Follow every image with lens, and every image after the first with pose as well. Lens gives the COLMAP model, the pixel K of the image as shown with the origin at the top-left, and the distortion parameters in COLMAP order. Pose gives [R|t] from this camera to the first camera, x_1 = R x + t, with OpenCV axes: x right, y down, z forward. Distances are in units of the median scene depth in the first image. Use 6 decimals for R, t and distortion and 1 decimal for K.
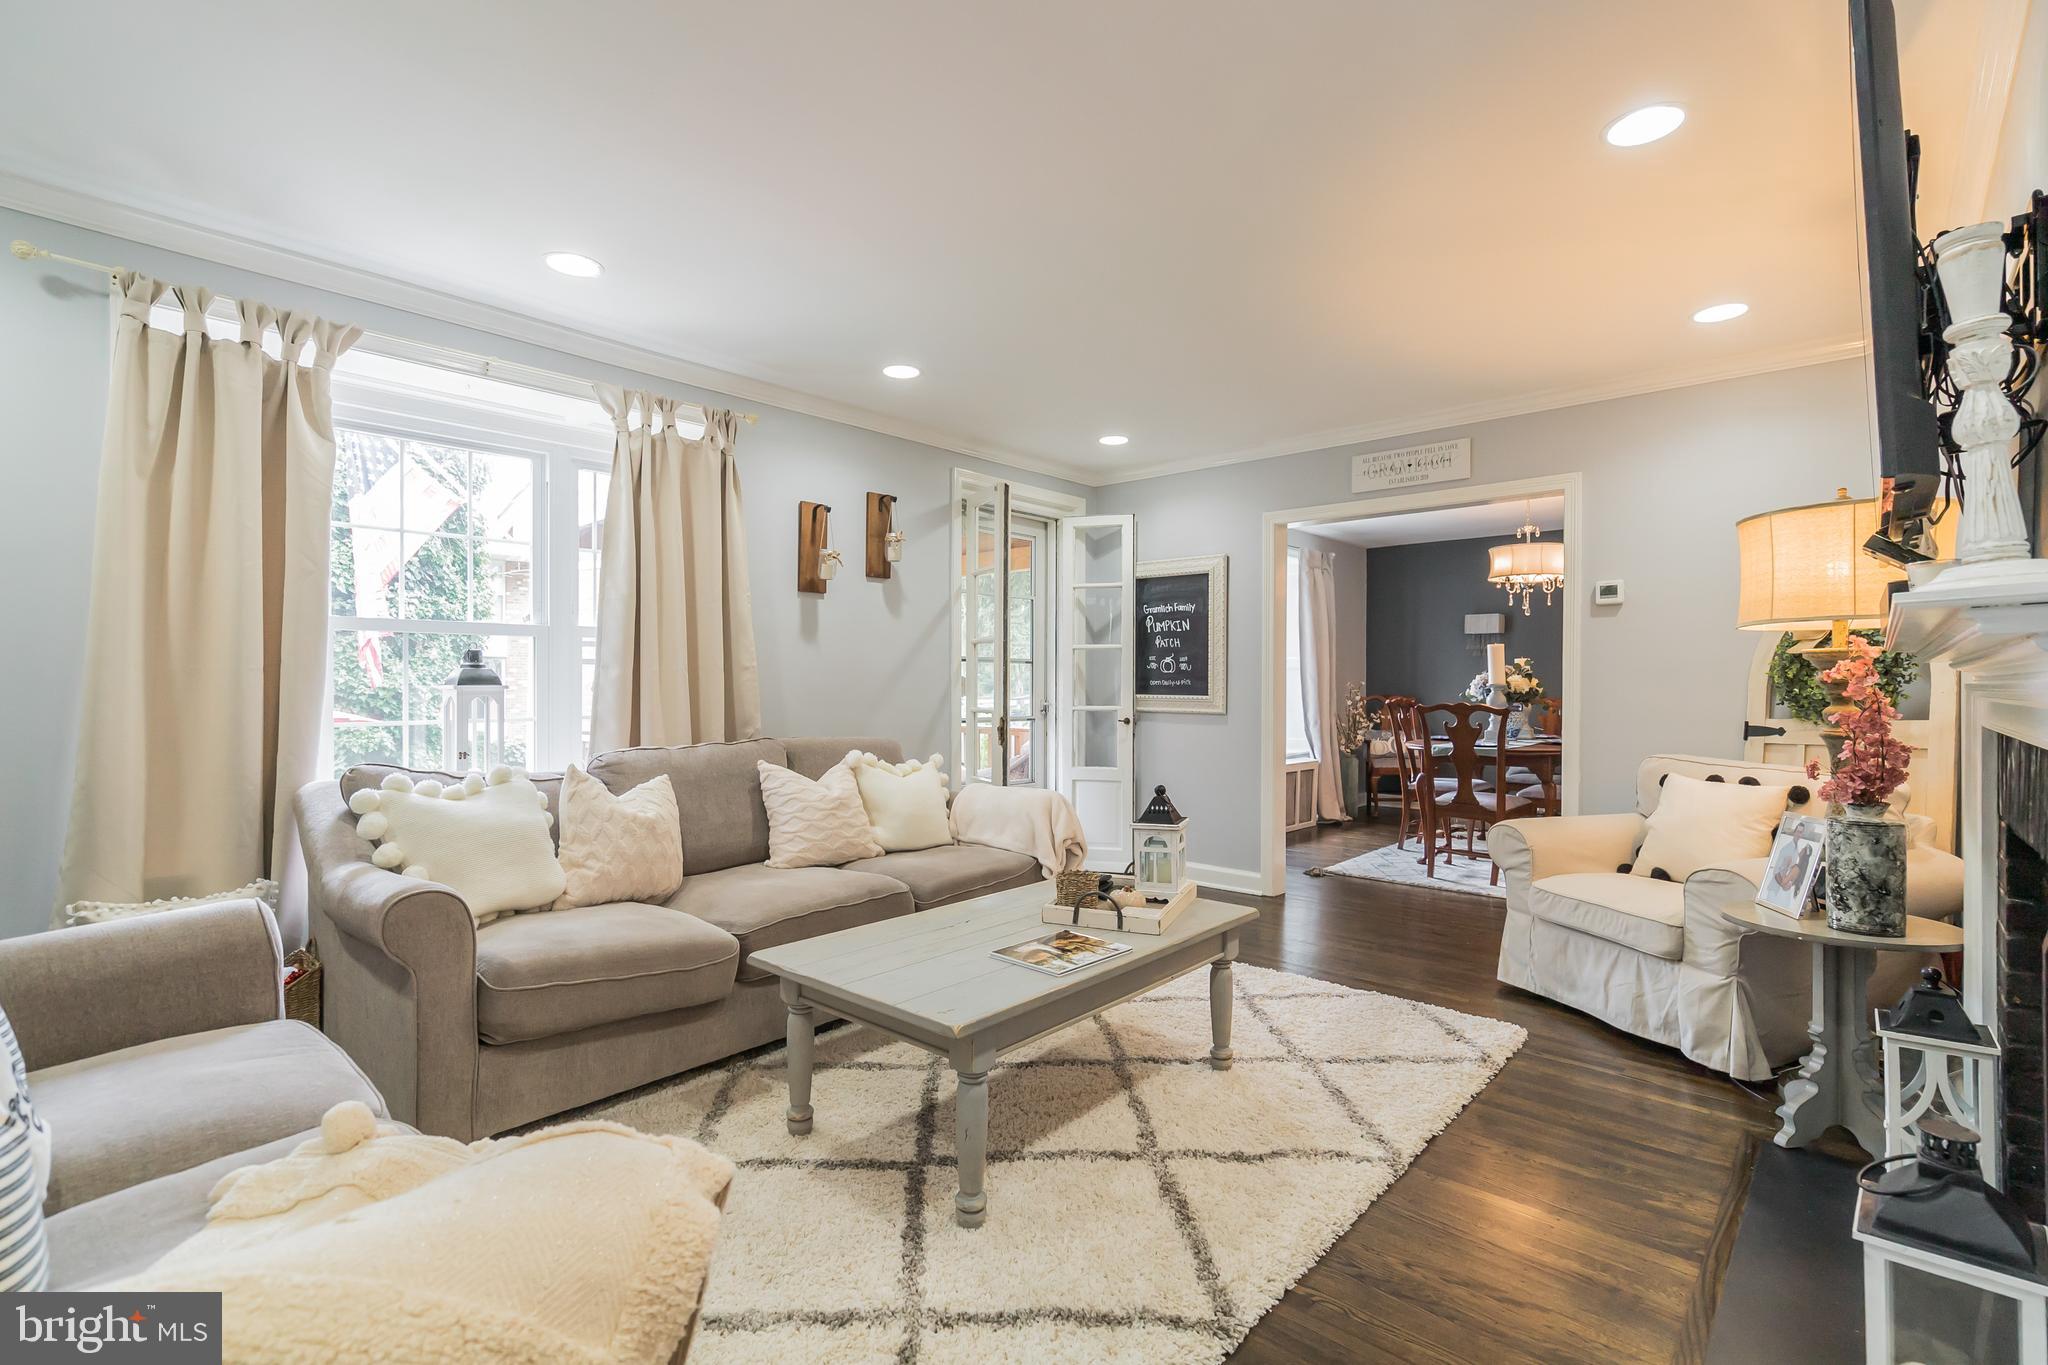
lens RADIAL K [[937.2, 0, 1031.9], [0, 937.2, 680.5], [0, 0, 1]] dist [-0.001346, 0.000723]
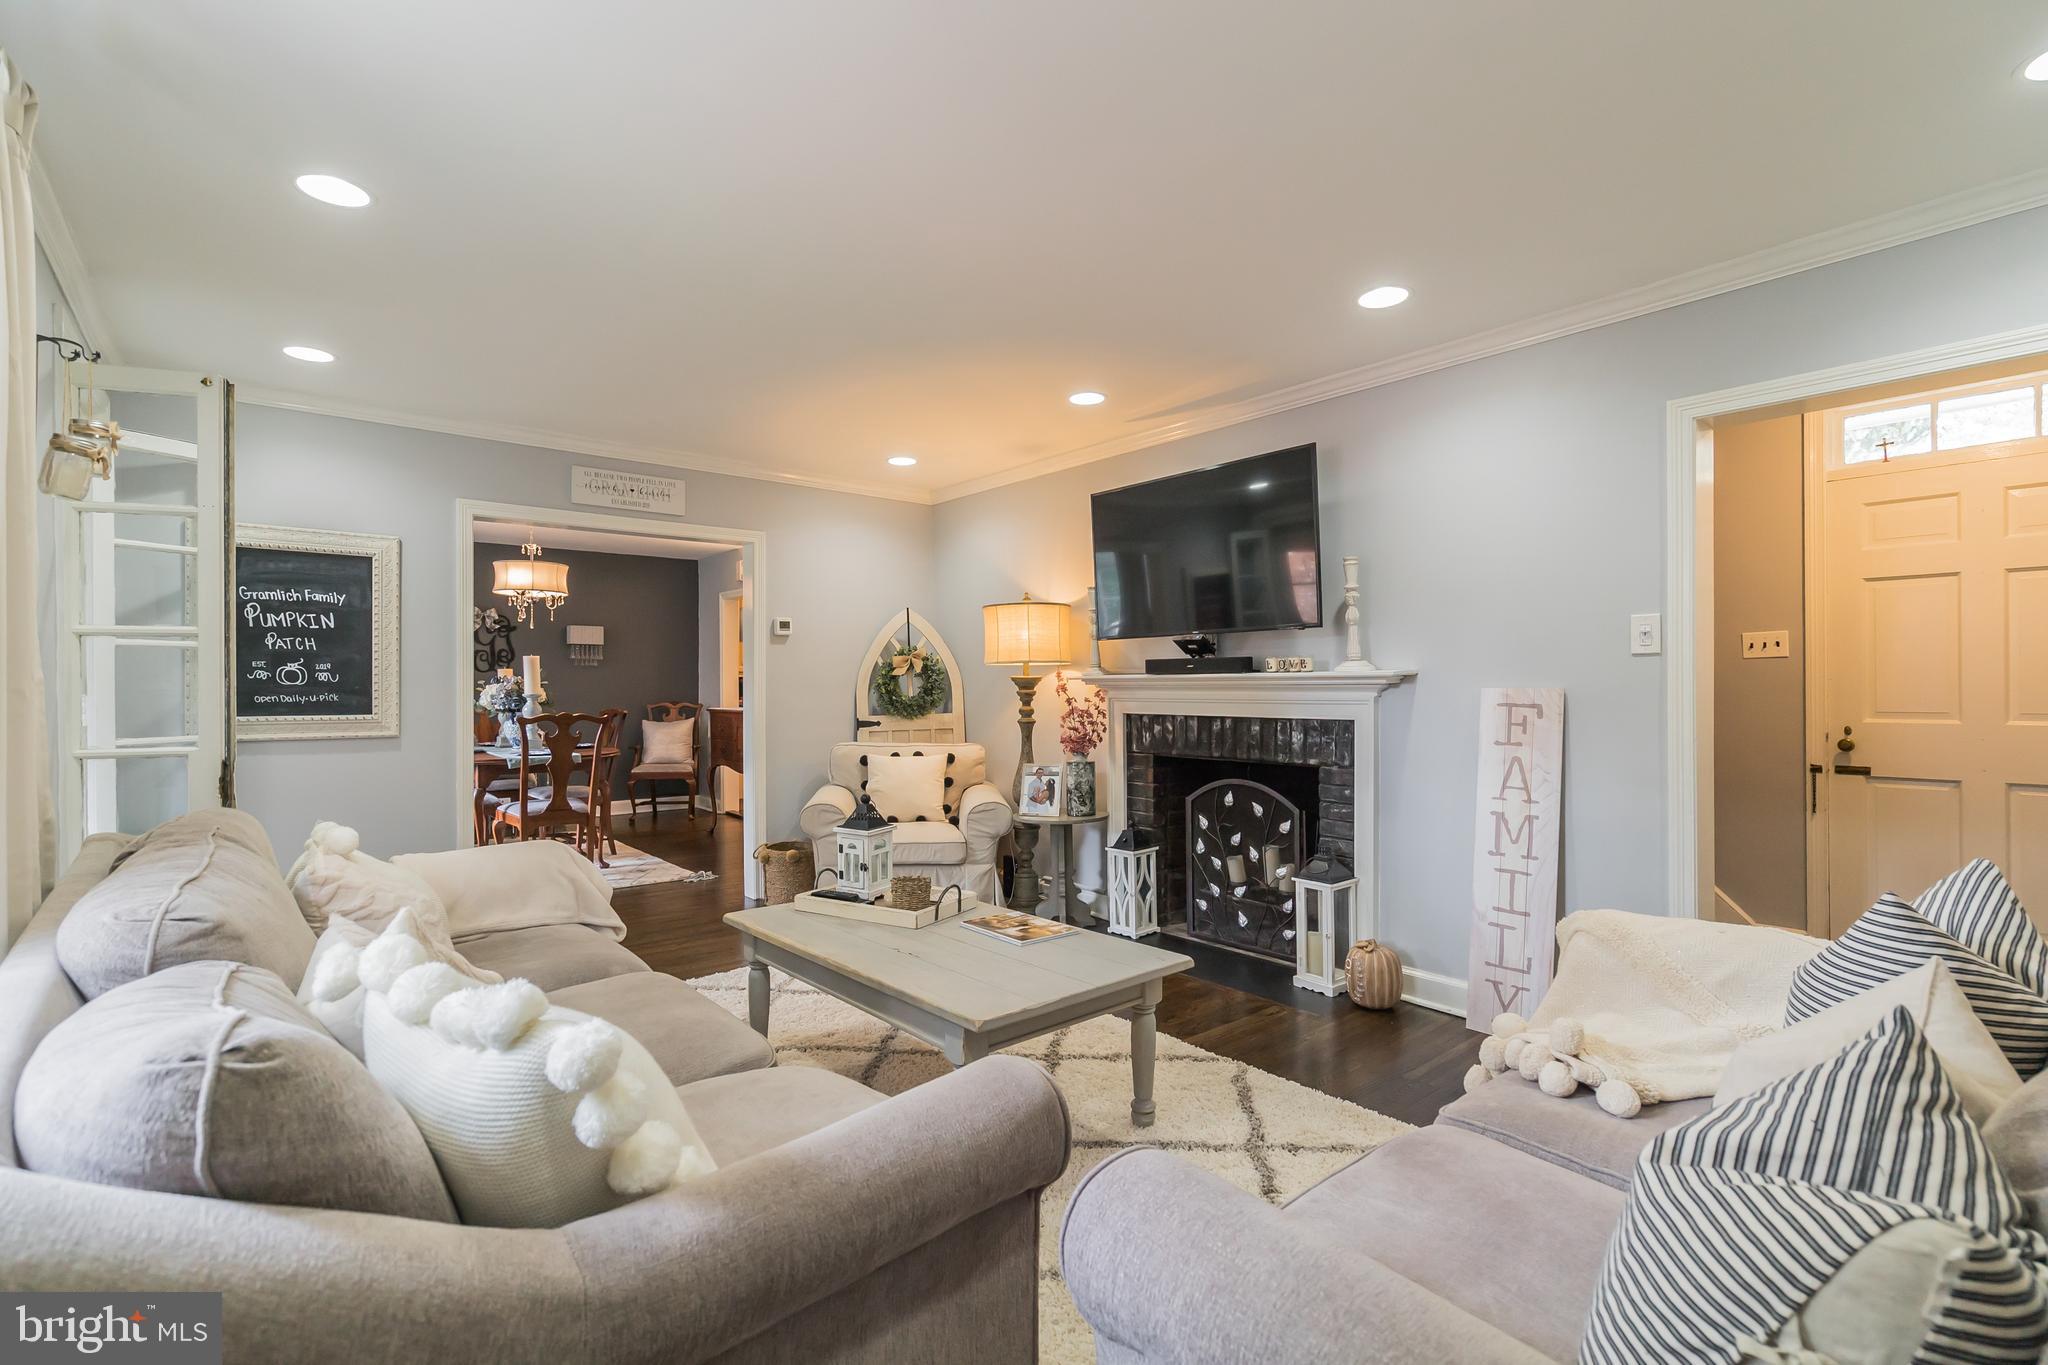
lens RADIAL K [[937.2, 0, 1005.8], [0, 937.2, 685.5], [0, 0, 1]] dist [-0.001346, 0.000723]
pose [[0.152582, -0.002143, 0.988289, -0.499462], [0.000743, 0.999998, 0.002054, -0.009251], [-0.988291, 0.000421, 0.152583, 0.362008]]
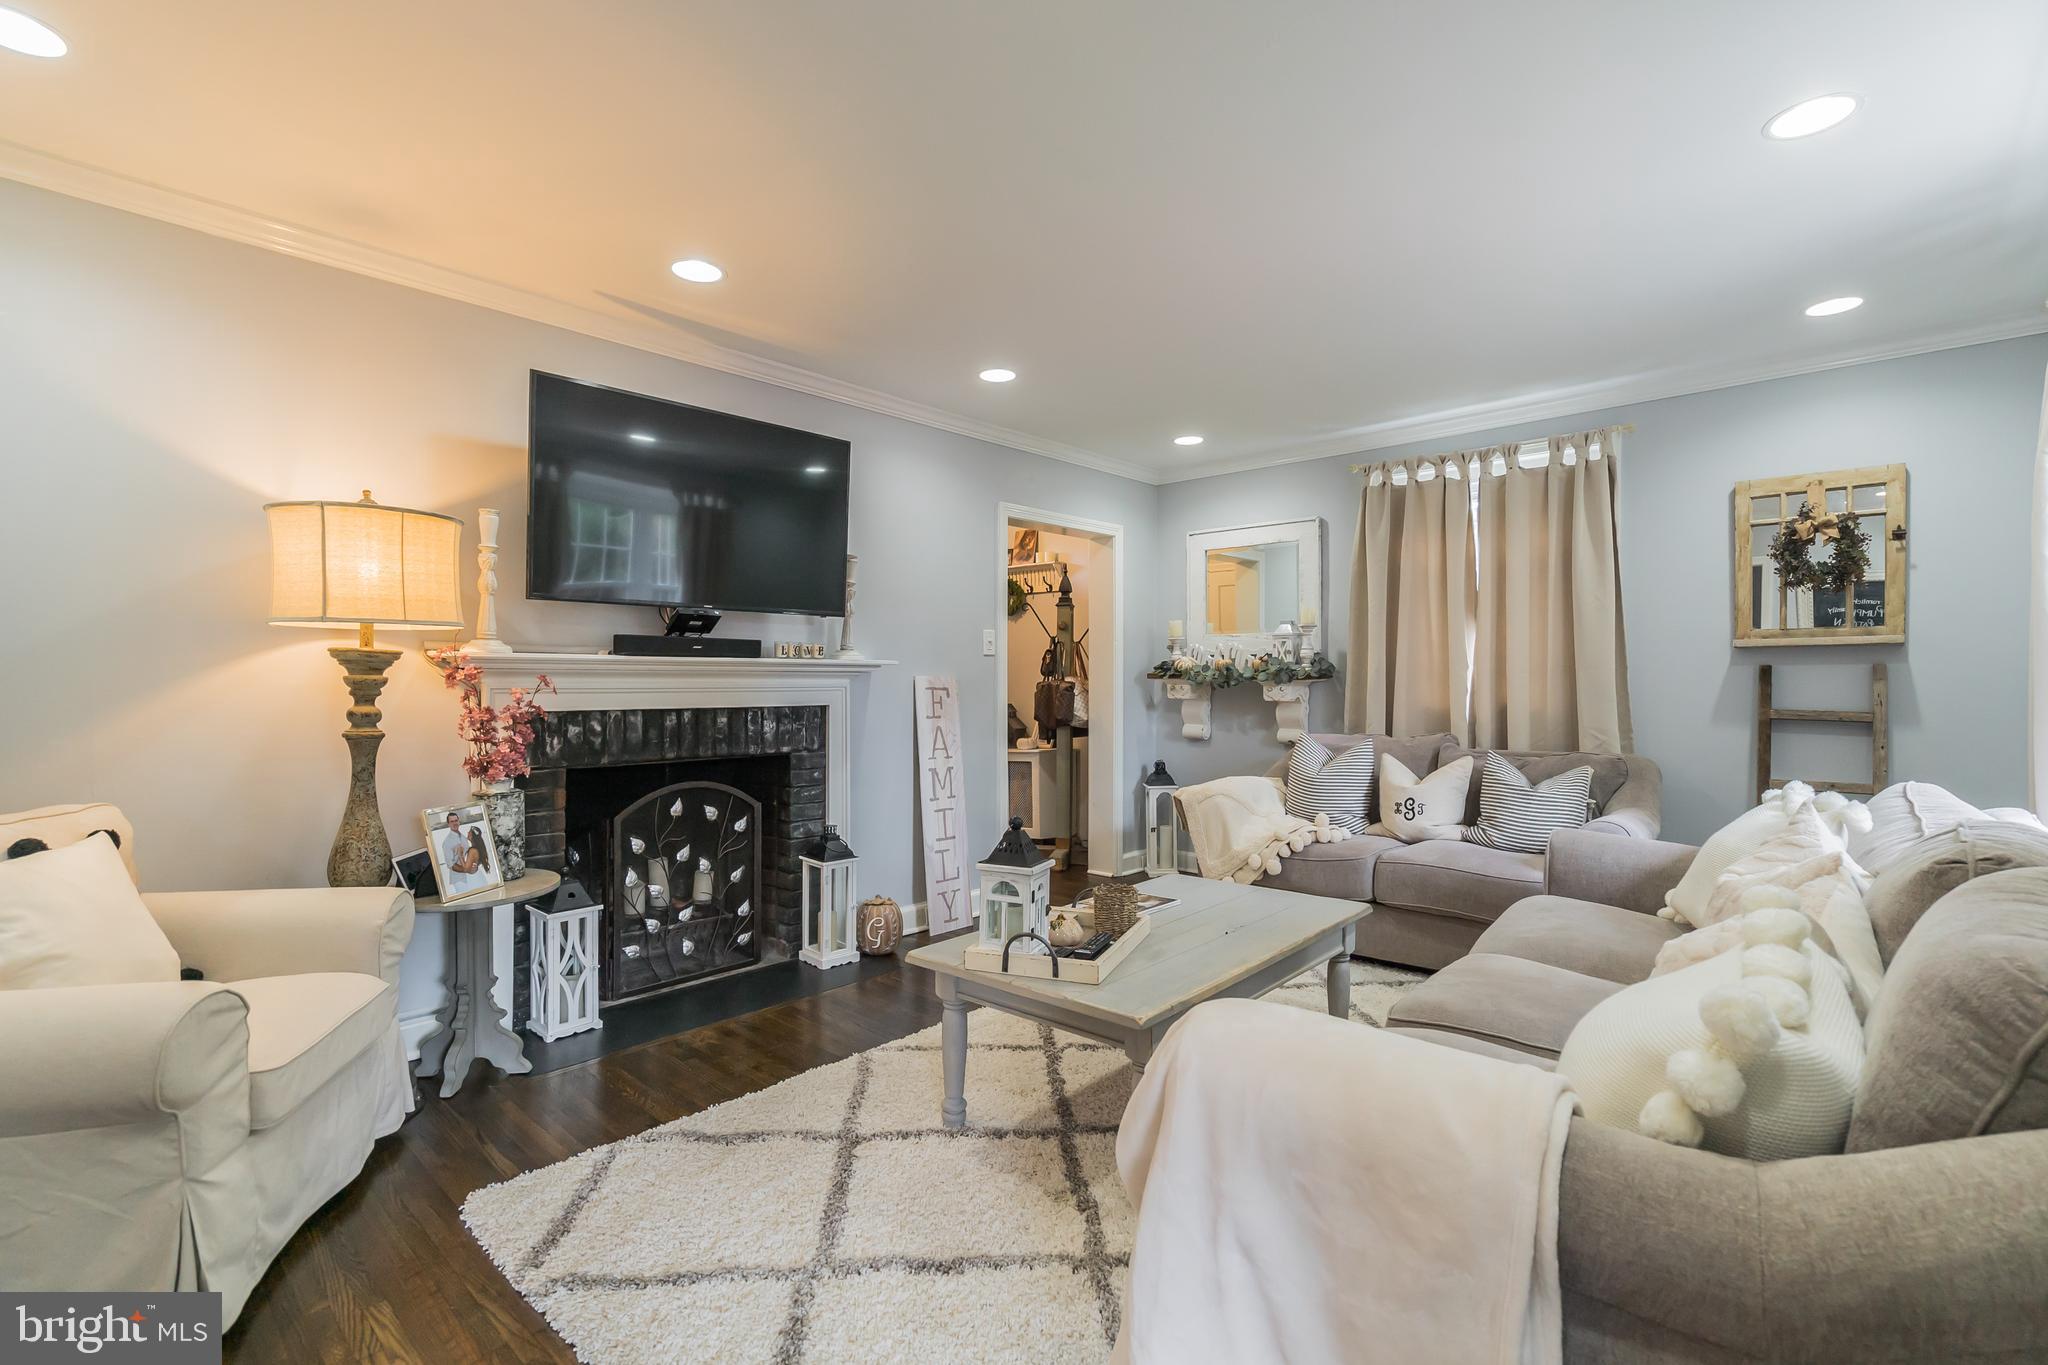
lens RADIAL K [[937.2, 0, 1021.6], [0, 937.2, 686.2], [0, 0, 1]] dist [-0.001346, 0.000723]
pose [[-0.999939, -0.003650, 0.010419, 0.071976], [-0.003621, 0.999989, 0.002854, 0.000278], [-0.010429, 0.002816, -0.999942, 0.963247]]
